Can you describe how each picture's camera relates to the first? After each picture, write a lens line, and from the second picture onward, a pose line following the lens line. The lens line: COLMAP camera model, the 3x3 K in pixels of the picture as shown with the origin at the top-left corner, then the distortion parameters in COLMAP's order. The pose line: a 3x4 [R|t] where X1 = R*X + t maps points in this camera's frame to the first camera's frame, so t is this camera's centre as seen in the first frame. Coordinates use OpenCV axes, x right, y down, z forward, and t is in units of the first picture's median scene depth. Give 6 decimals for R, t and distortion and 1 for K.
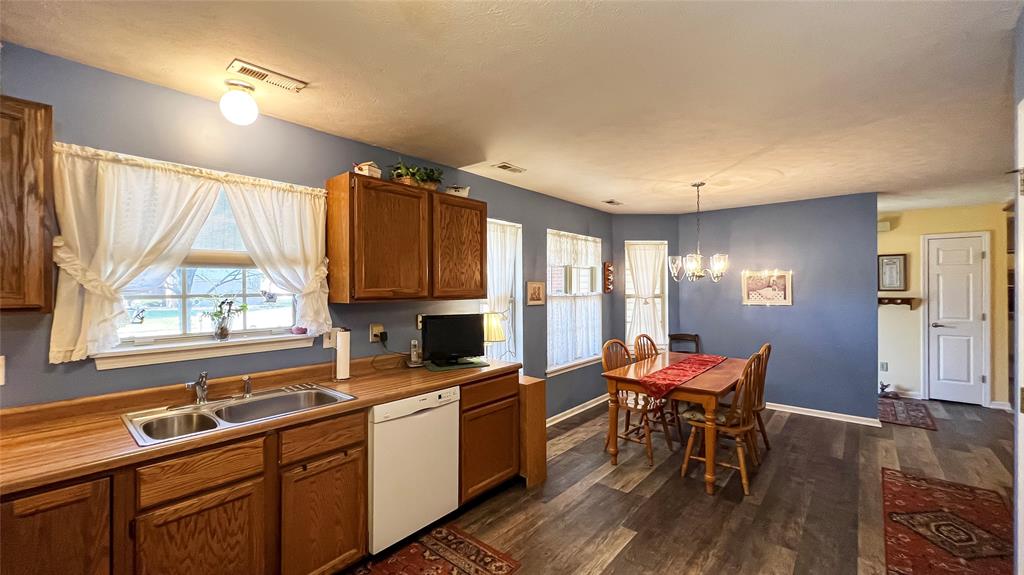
lens RADIAL K [[415.3, 0, 512.0], [0, 415.3, 287.5], [0, 0, 1]] dist [0.000343, 0.000089]
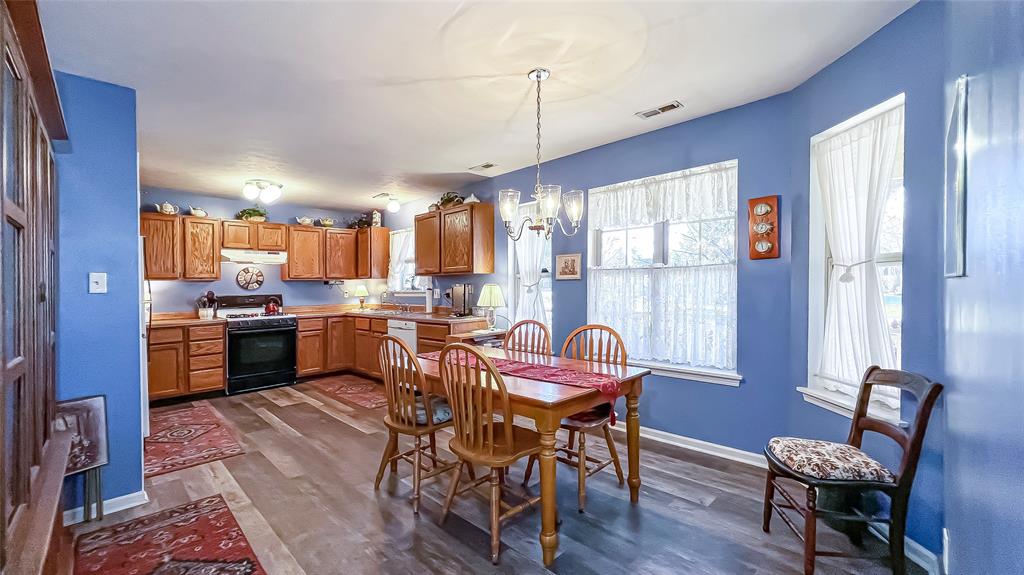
lens RADIAL K [[412.2, 0, 494.3], [0, 412.2, 286.3], [0, 0, 1]] dist [0.000371, -0.000019]
pose [[-0.101672, 0.006530, -0.994797, 1.490152], [0.016615, 0.999850, 0.004865, 0.075836], [0.994679, -0.016034, -0.101765, 1.420143]]
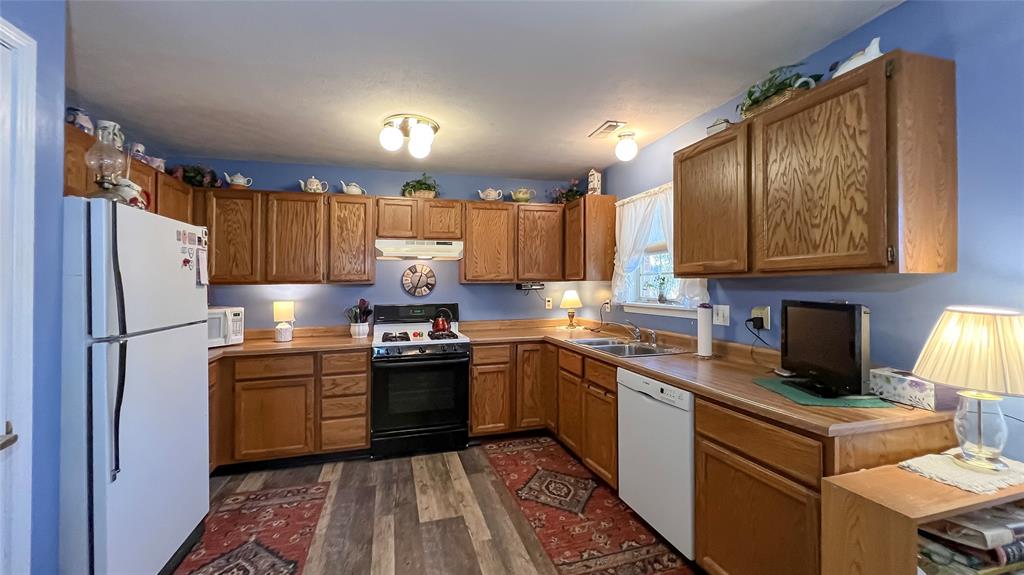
lens RADIAL K [[407.2, 0, 506.8], [0, 407.2, 273.8], [0, 0, 1]] dist [0.000257, 0.000018]
pose [[-0.553367, -0.014698, -0.832808, 0.604369], [0.009361, 0.999671, -0.023863, 0.040331], [0.832885, -0.021001, -0.553047, 1.059176]]
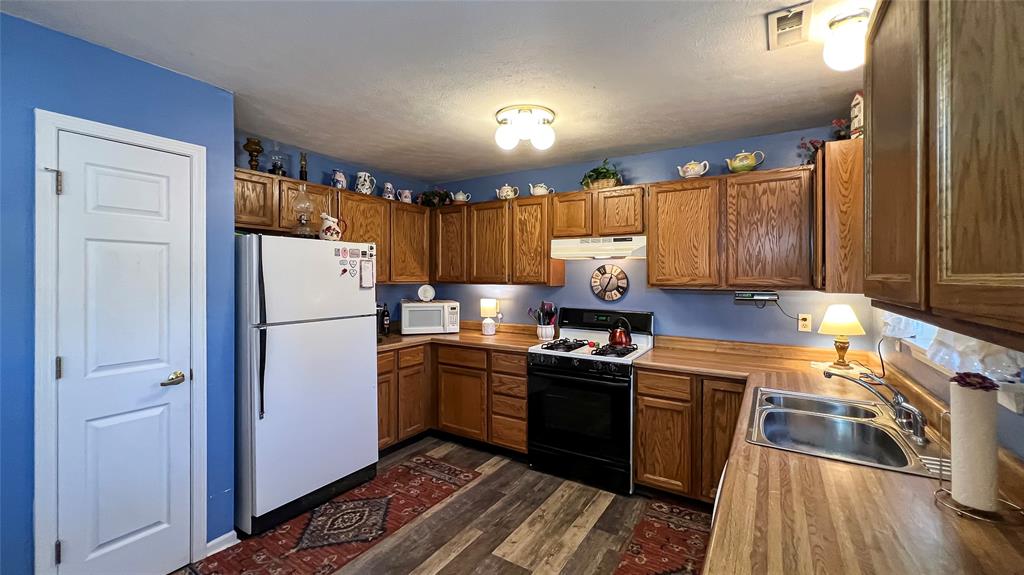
lens RADIAL K [[415.3, 0, 510.3], [0, 415.3, 268.4], [0, 0, 1]] dist [-0.000368, -0.000060]
pose [[-0.989440, -0.006472, -0.144797, 0.073550], [-0.004345, 0.999878, -0.015001, 0.003651], [0.144876, -0.014213, -0.989348, 1.226103]]
